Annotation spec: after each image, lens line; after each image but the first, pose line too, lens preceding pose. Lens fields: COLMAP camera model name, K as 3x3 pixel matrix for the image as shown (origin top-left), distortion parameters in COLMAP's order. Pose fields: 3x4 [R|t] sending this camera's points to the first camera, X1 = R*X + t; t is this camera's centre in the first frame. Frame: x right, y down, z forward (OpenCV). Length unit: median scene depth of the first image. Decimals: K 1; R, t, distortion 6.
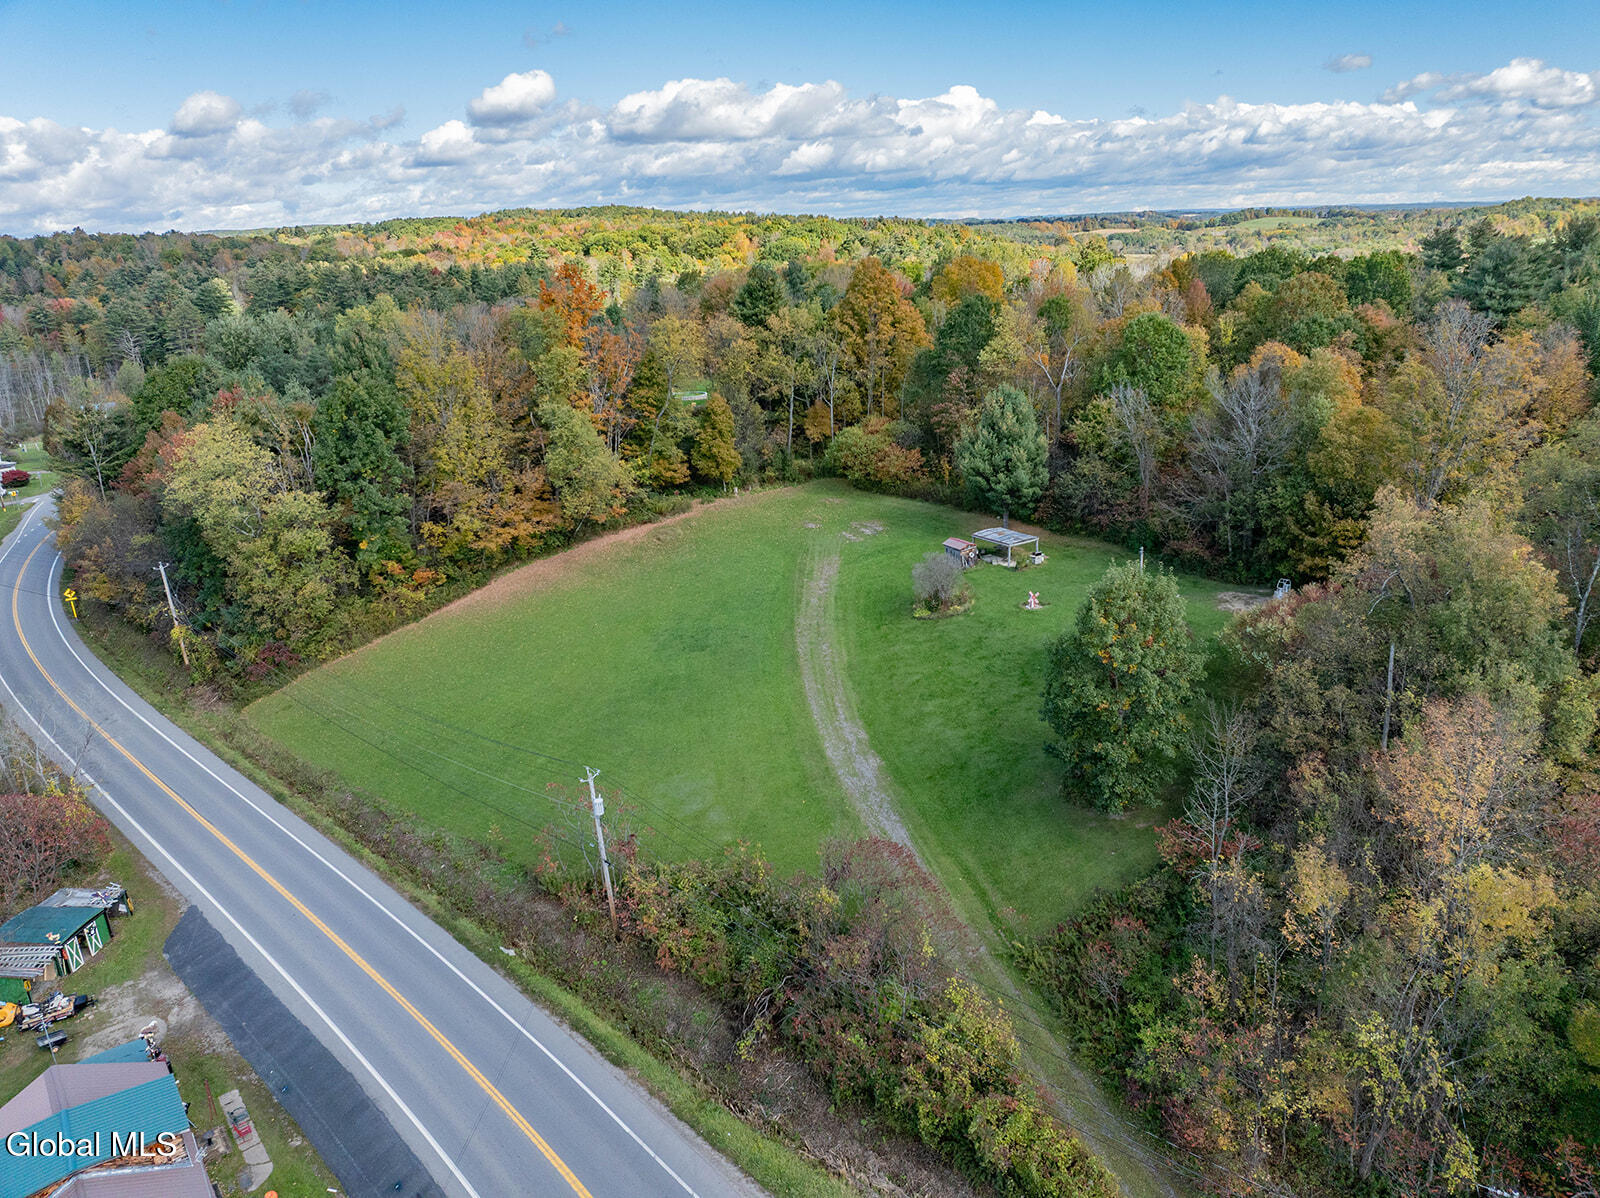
lens RADIAL K [[1124.1, 0, 800.0], [0, 1124.1, 599.0], [0, 0, 1]] dist [-0.079609, 0.060501]
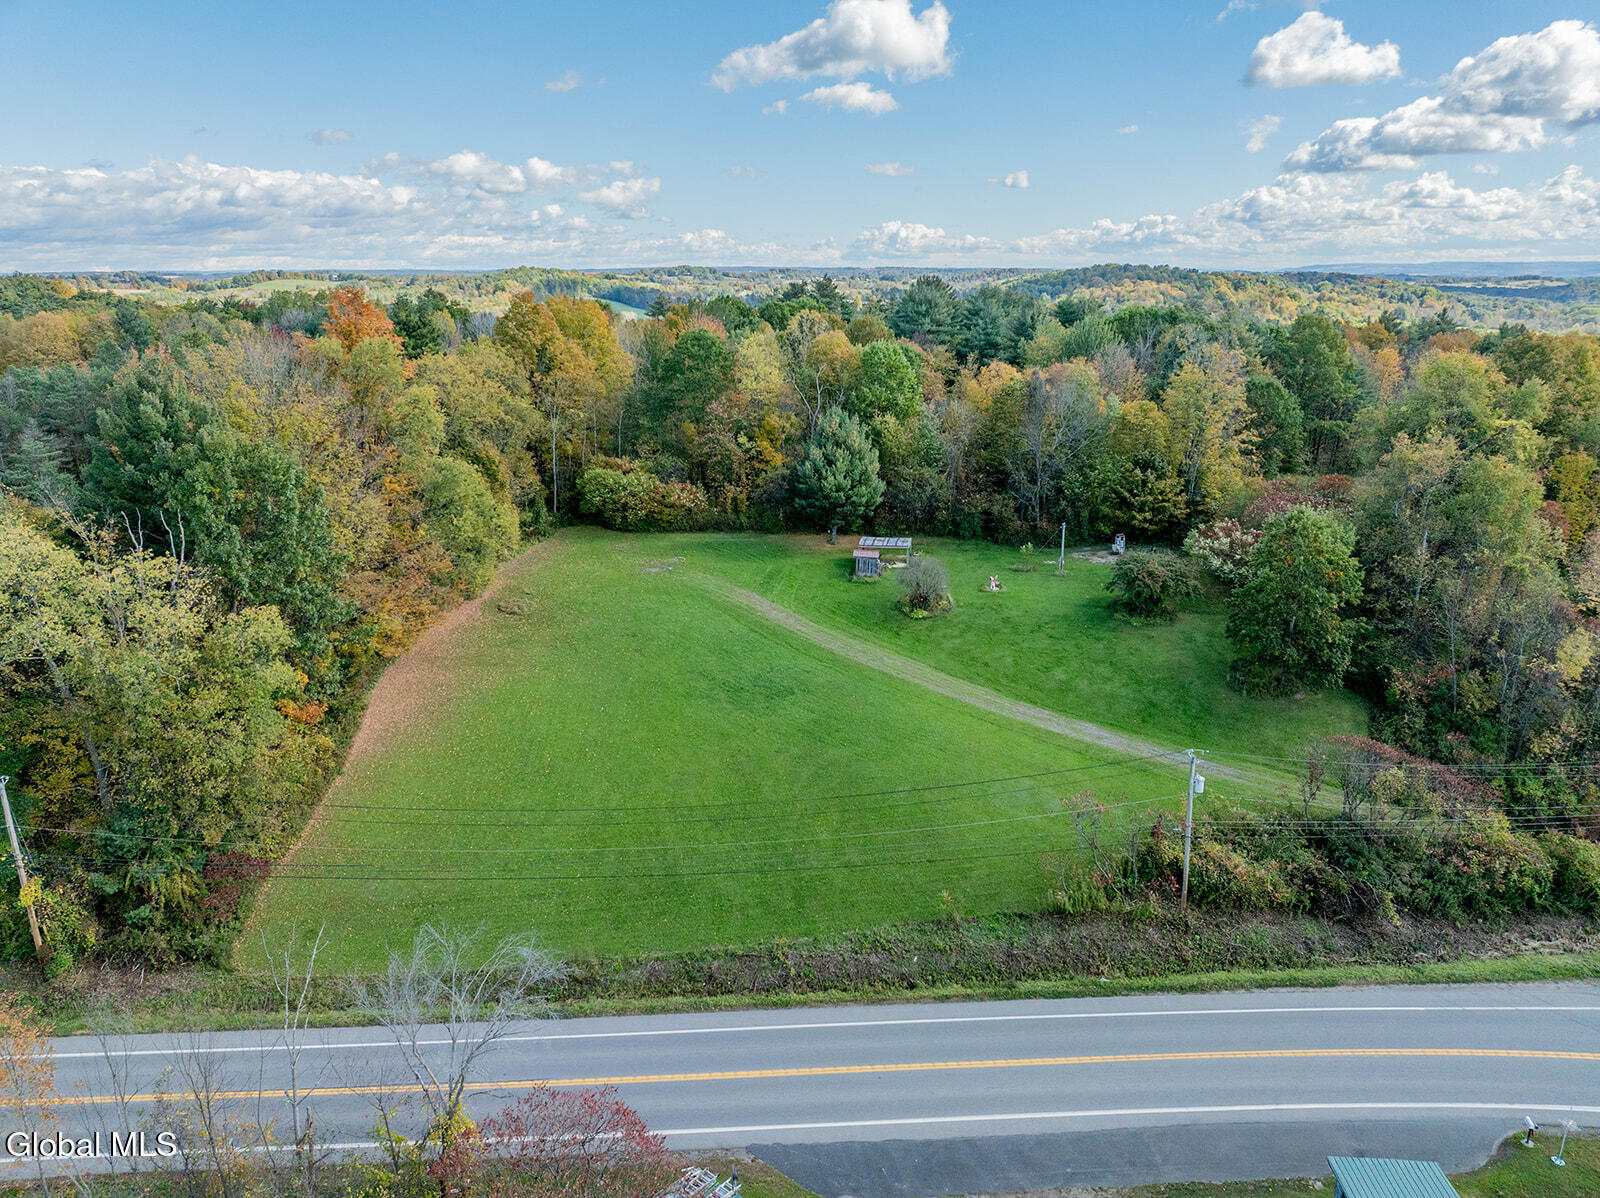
lens RADIAL K [[1124.1, 0, 800.0], [0, 1124.1, 599.0], [0, 0, 1]] dist [-0.079609, 0.060501]
pose [[0.678879, -0.167400, 0.714913, -0.623886], [0.205025, 0.978154, 0.034347, -0.052264], [-0.705044, 0.123258, 0.698369, 0.279256]]
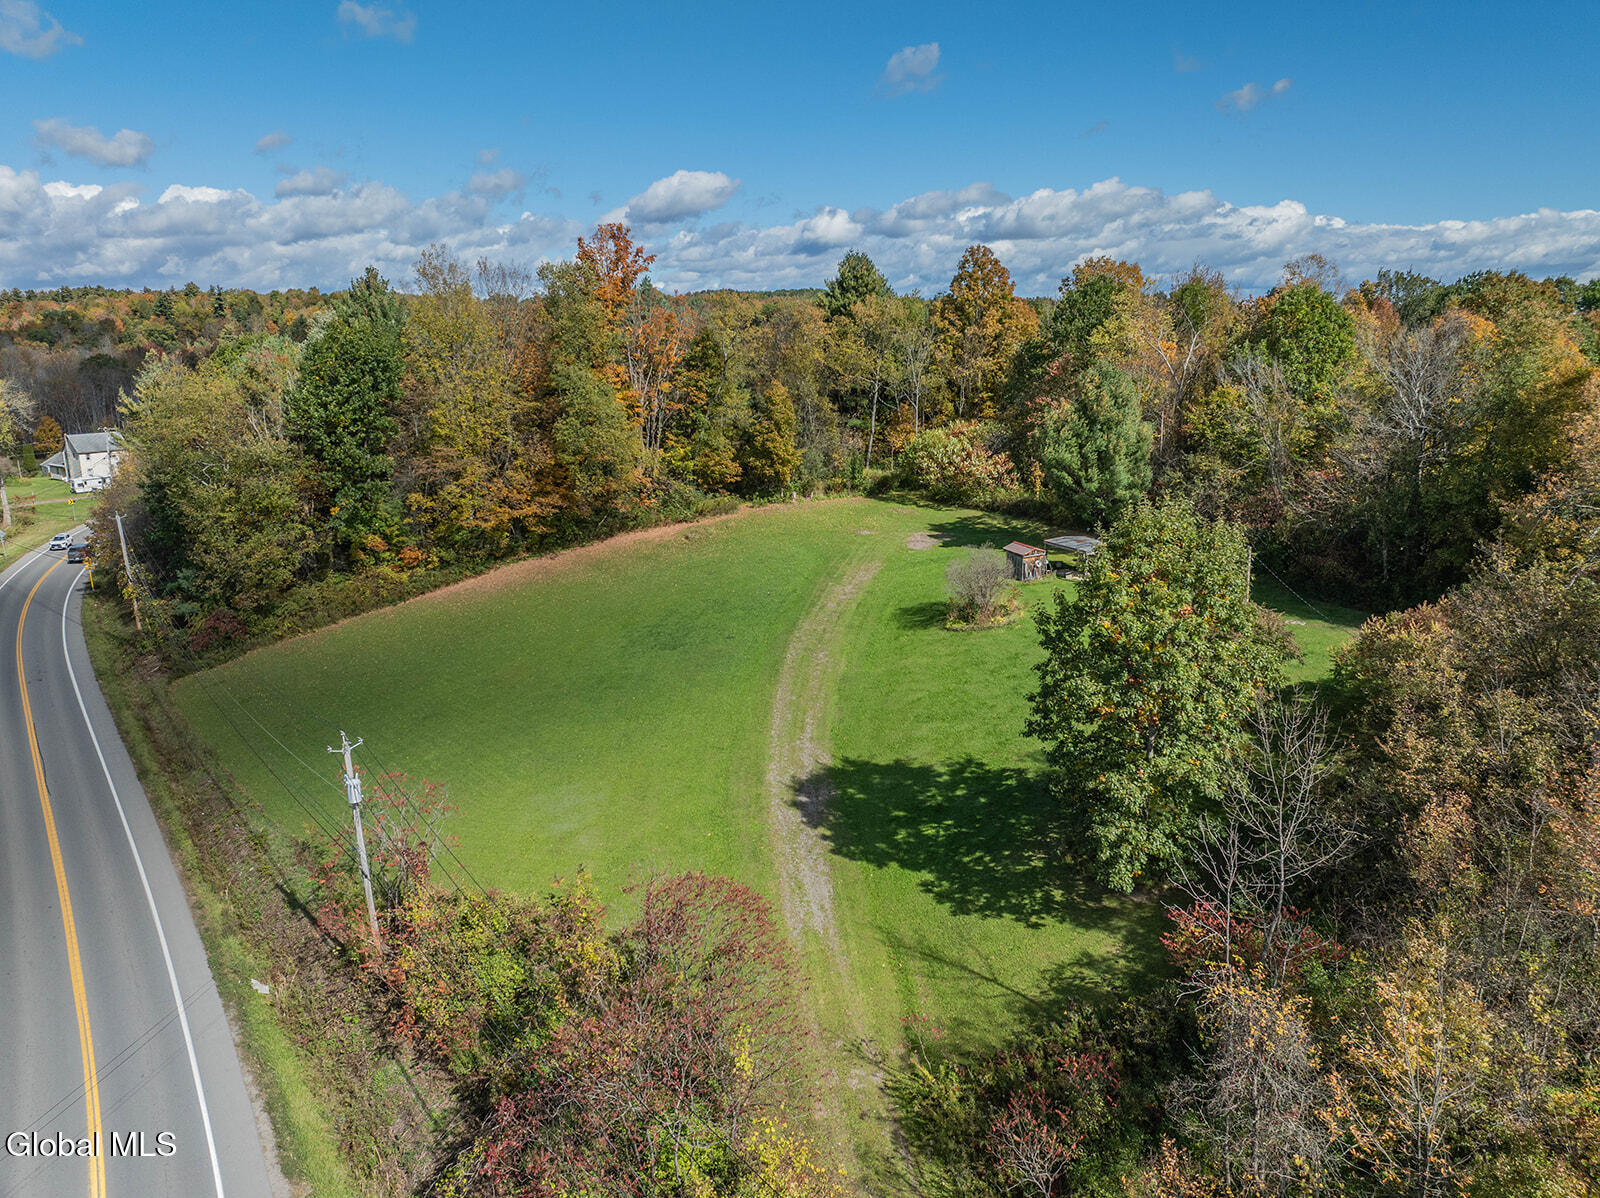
lens RADIAL K [[1124.1, 0, 800.0], [0, 1124.1, 599.0], [0, 0, 1]] dist [-0.079609, 0.060501]
pose [[0.983338, 0.071411, -0.167172, 0.109608], [-0.084833, 0.993602, -0.074562, 0.051490], [0.160777, 0.087501, 0.983104, 0.189677]]
